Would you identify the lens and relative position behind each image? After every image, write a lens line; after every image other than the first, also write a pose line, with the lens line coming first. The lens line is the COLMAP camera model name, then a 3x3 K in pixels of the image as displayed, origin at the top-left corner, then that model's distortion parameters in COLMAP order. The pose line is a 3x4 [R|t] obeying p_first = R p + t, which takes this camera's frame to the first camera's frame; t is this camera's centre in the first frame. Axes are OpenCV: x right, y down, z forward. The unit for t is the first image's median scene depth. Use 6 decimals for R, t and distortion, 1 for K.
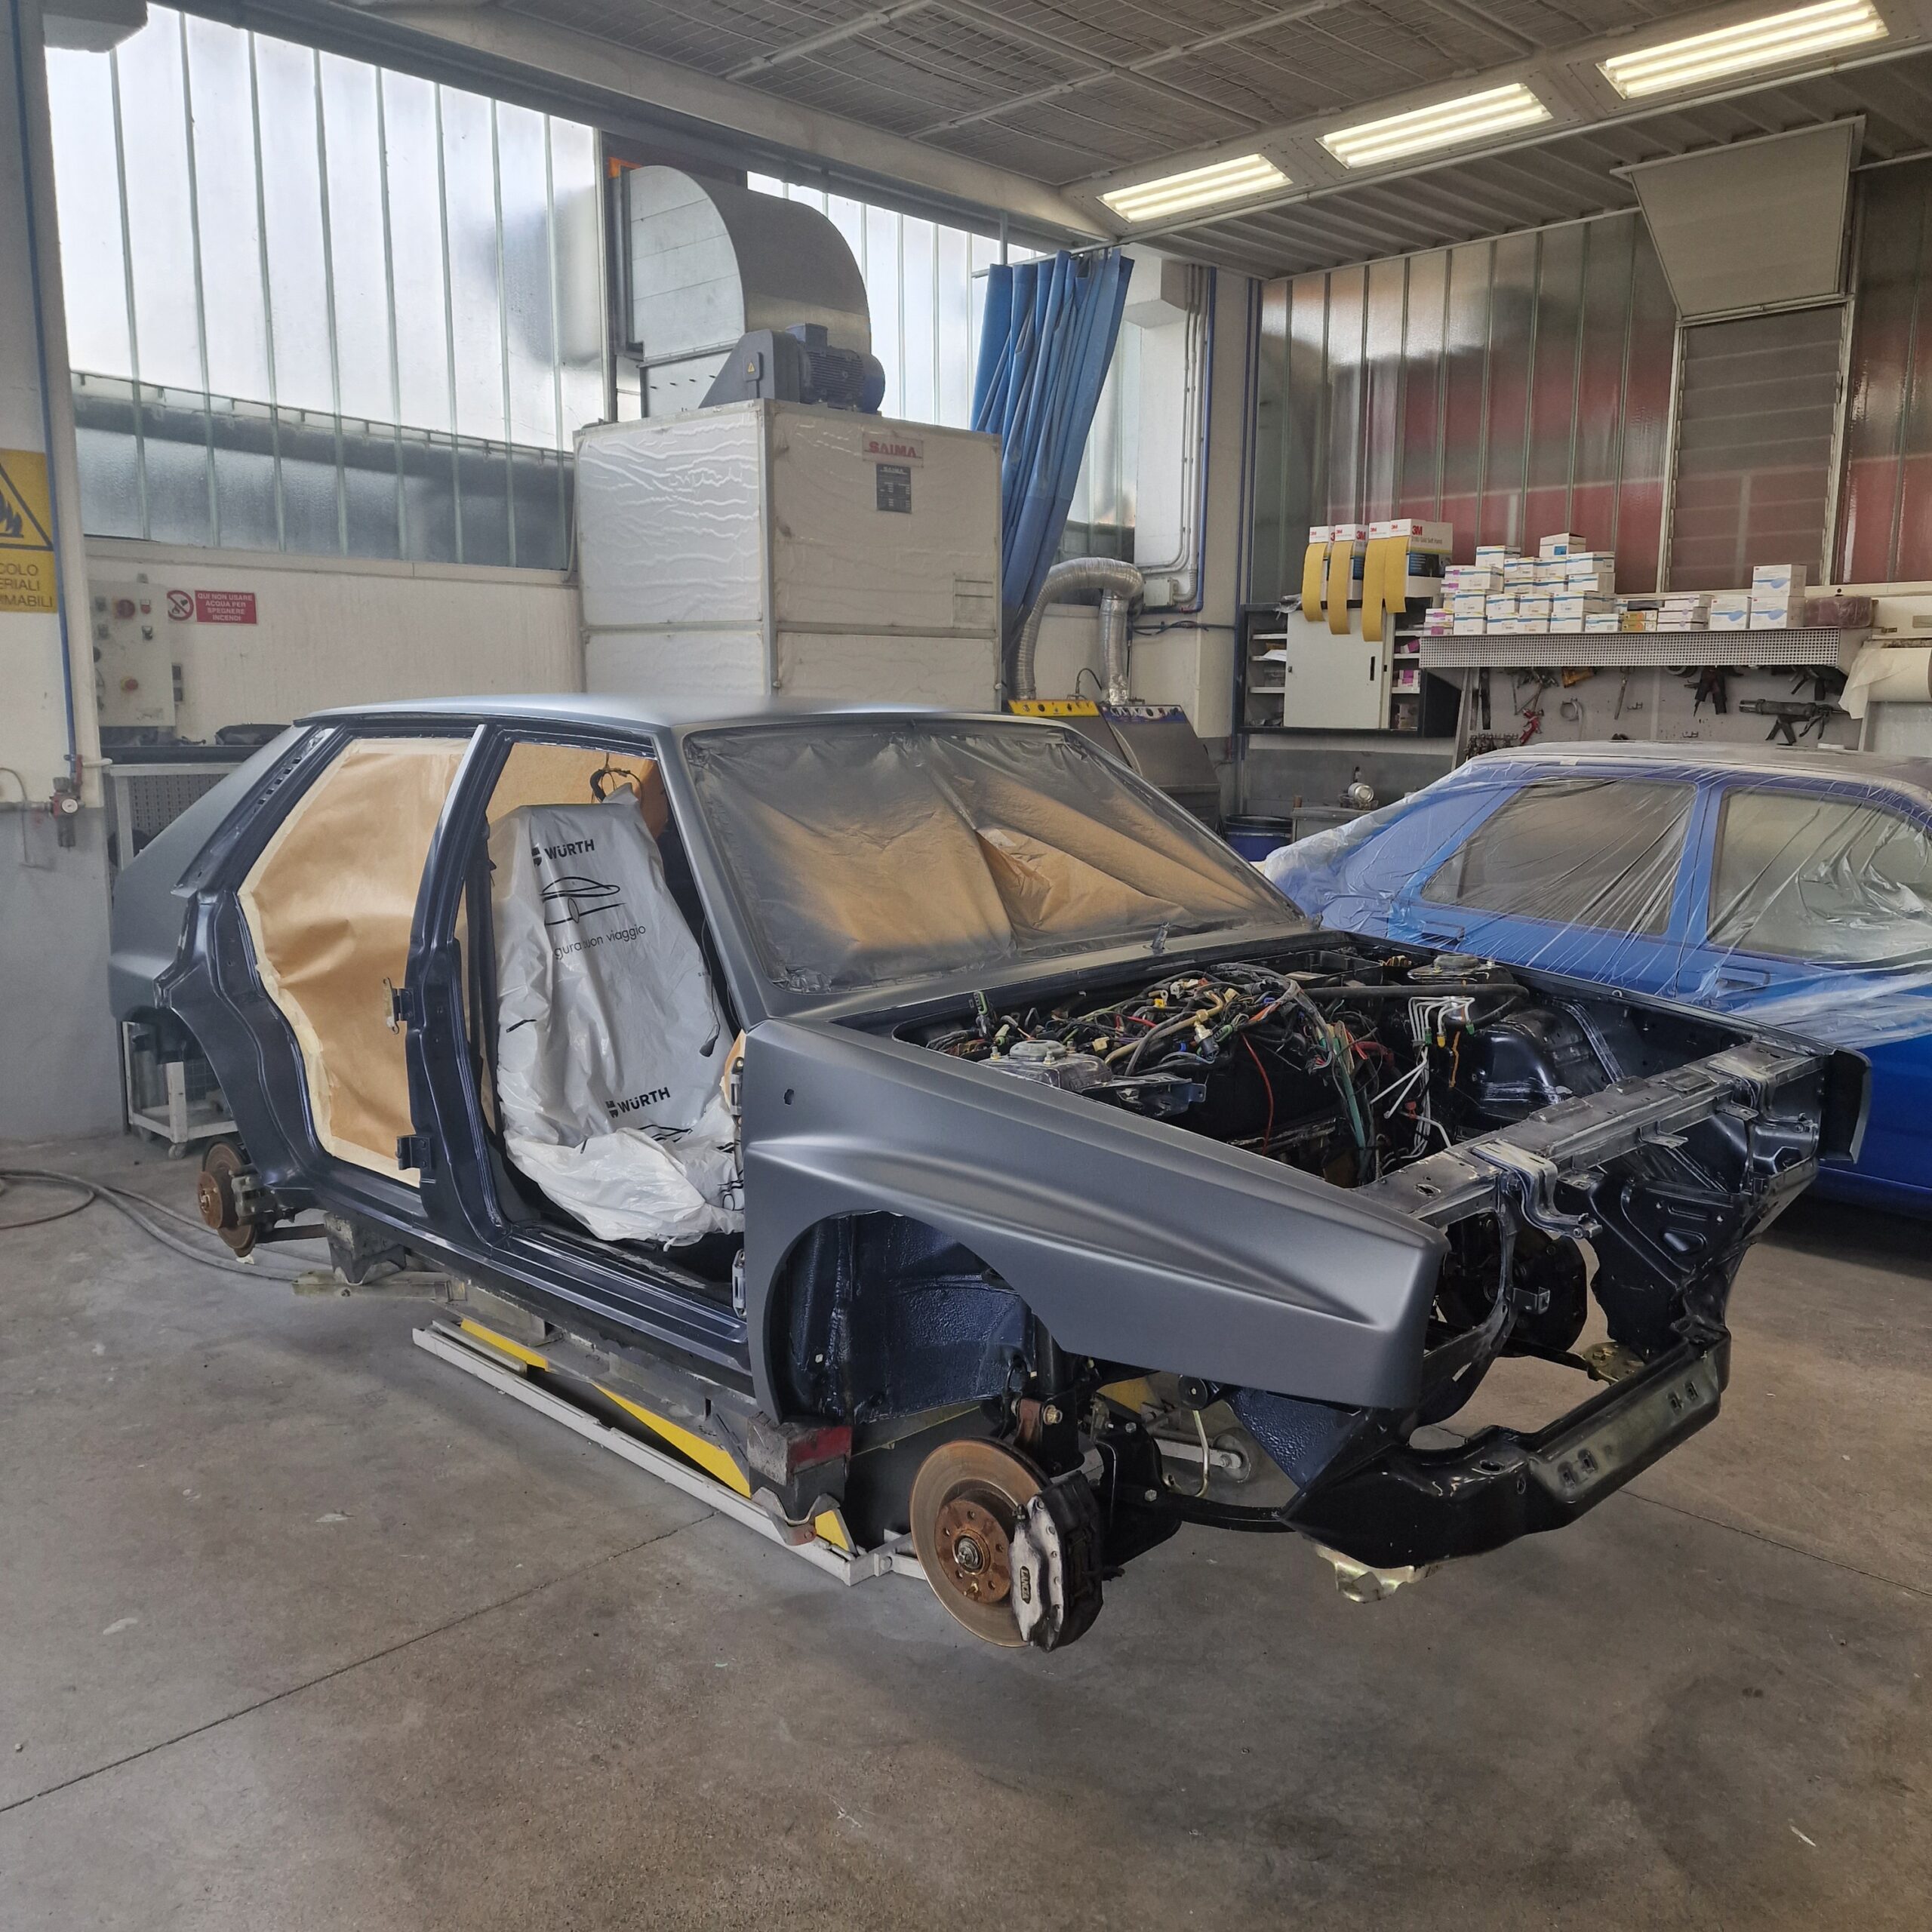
lens RADIAL K [[1721.0, 0, 964.2], [0, 1721.0, 973.4], [0, 0, 1]] dist [0.063820, -0.056159]
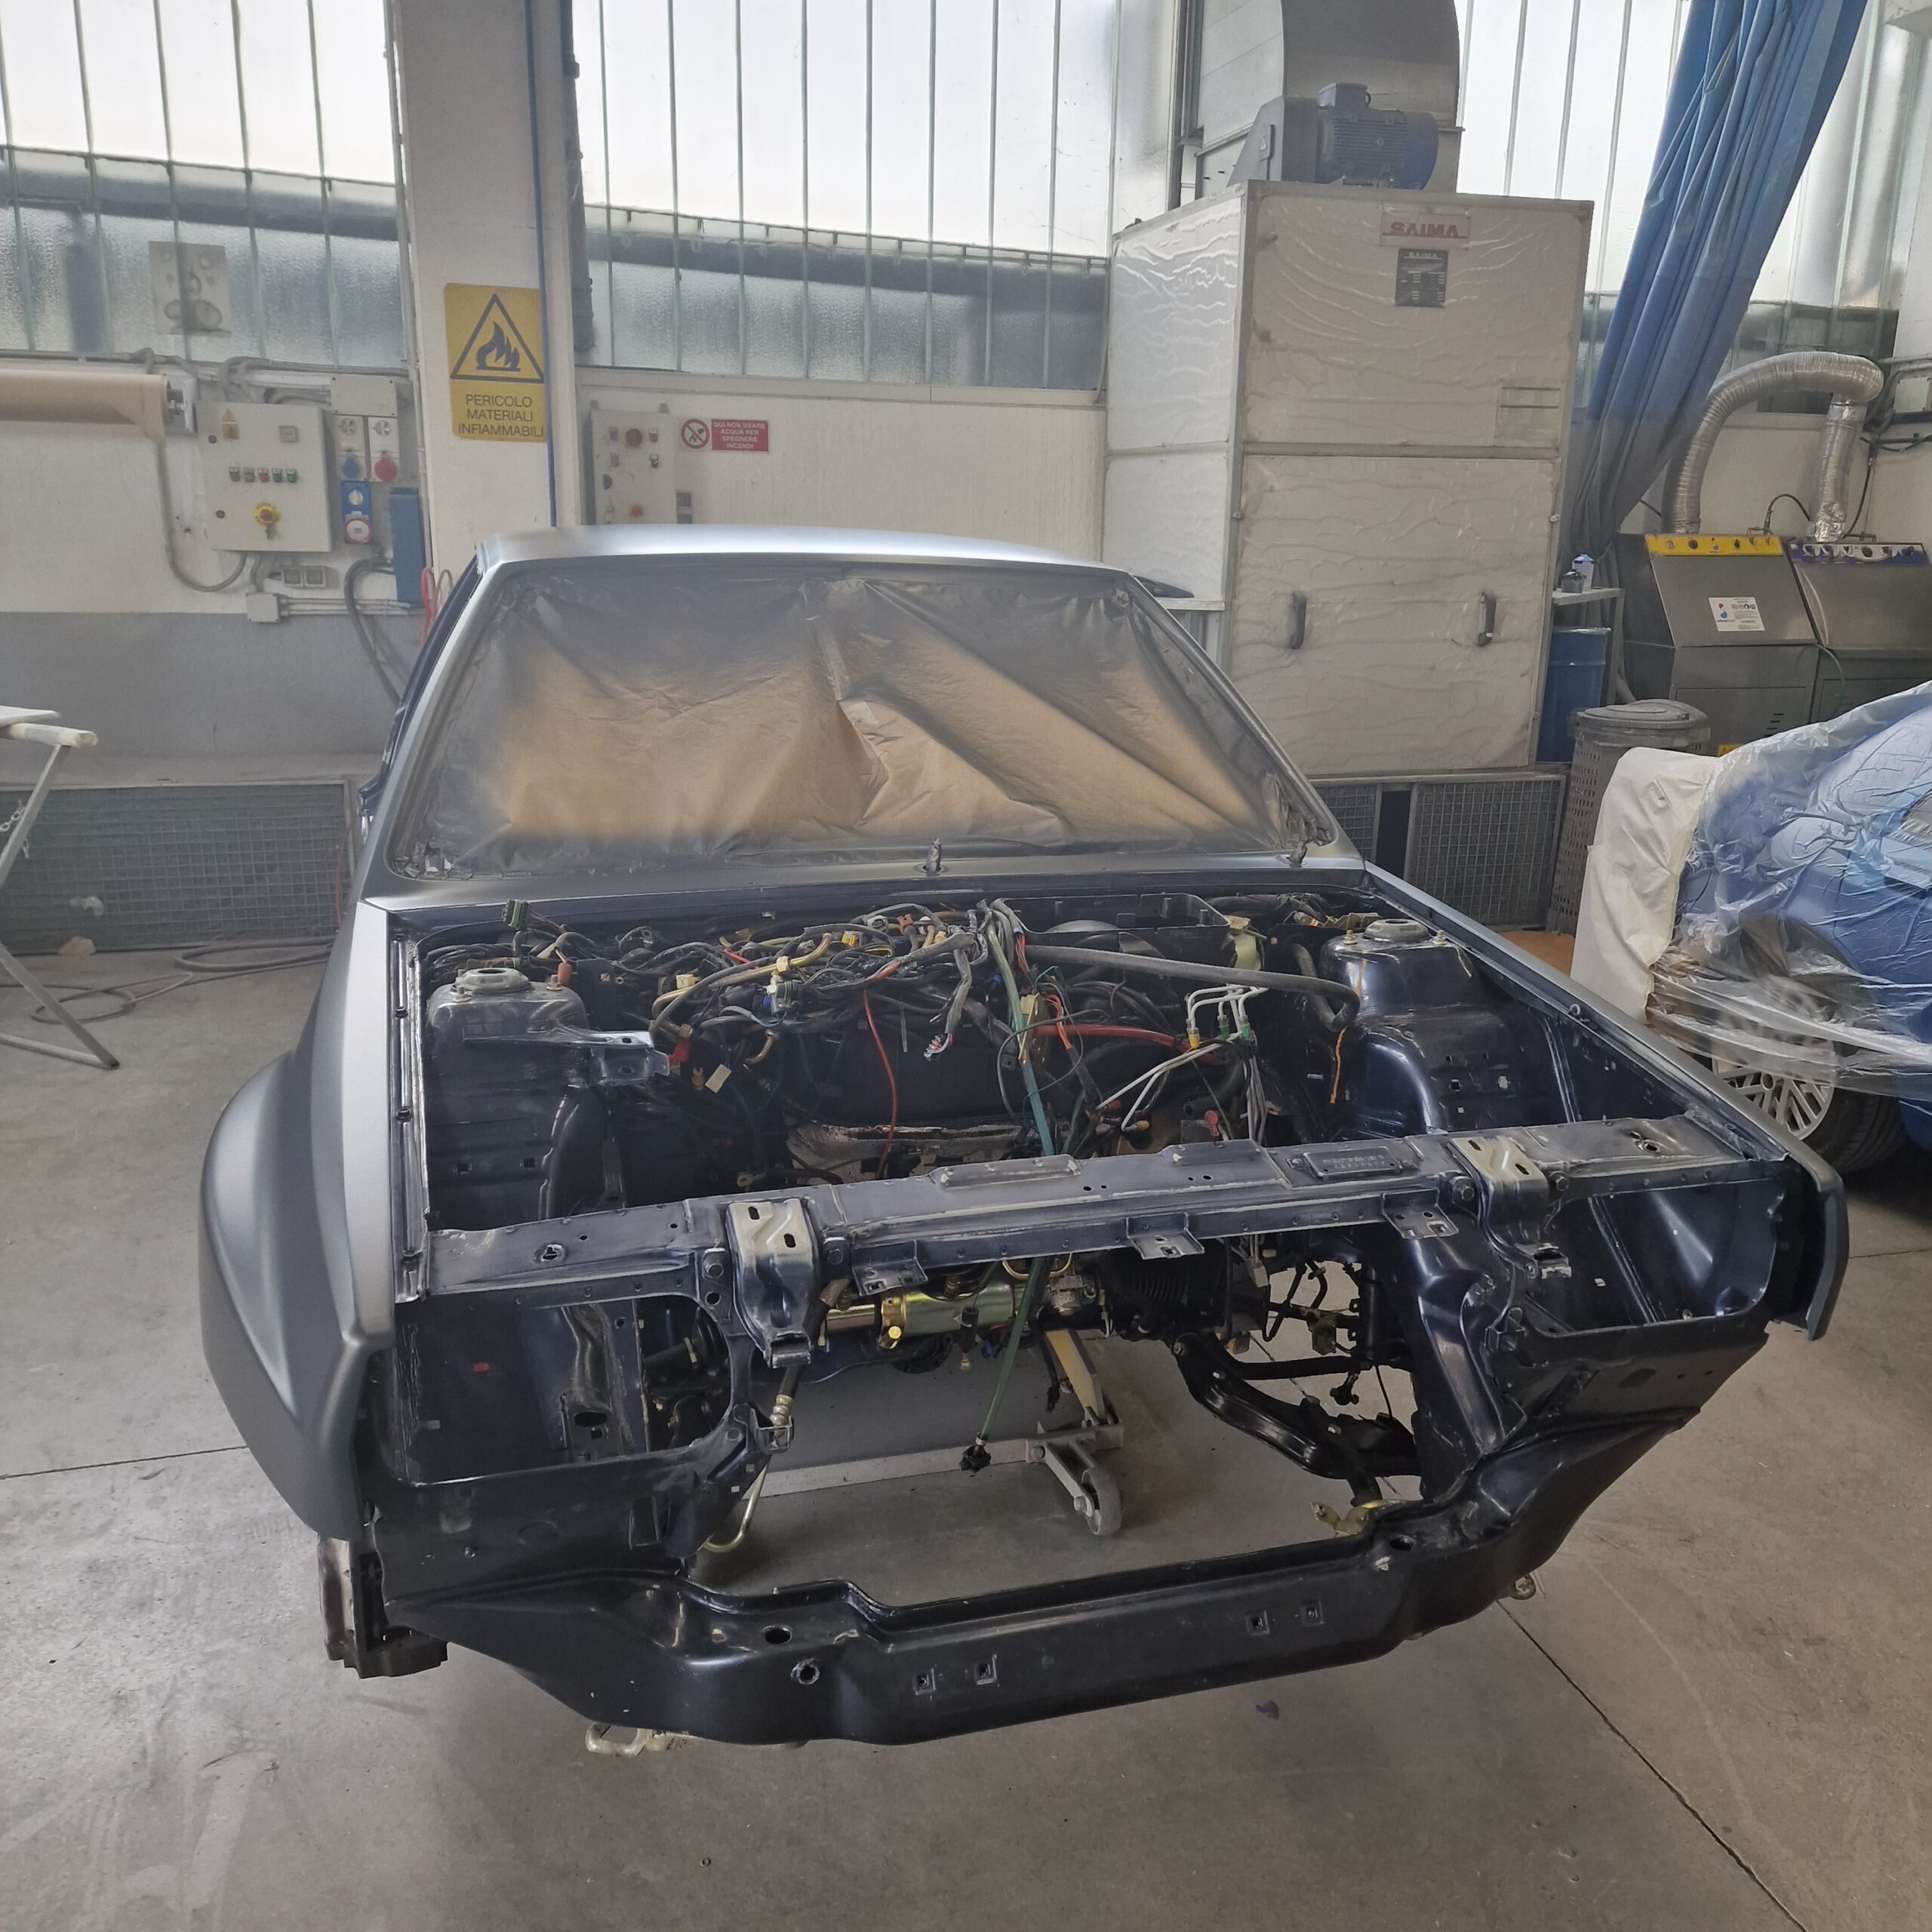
lens RADIAL K [[1721.0, 0, 969.0], [0, 1721.0, 967.8], [0, 0, 1]] dist [0.063820, -0.056159]
pose [[0.869716, 0.136929, -0.474178, 0.218637], [-0.092045, 0.988888, 0.116739, -0.027322], [0.484894, -0.057884, 0.872655, 0.135952]]
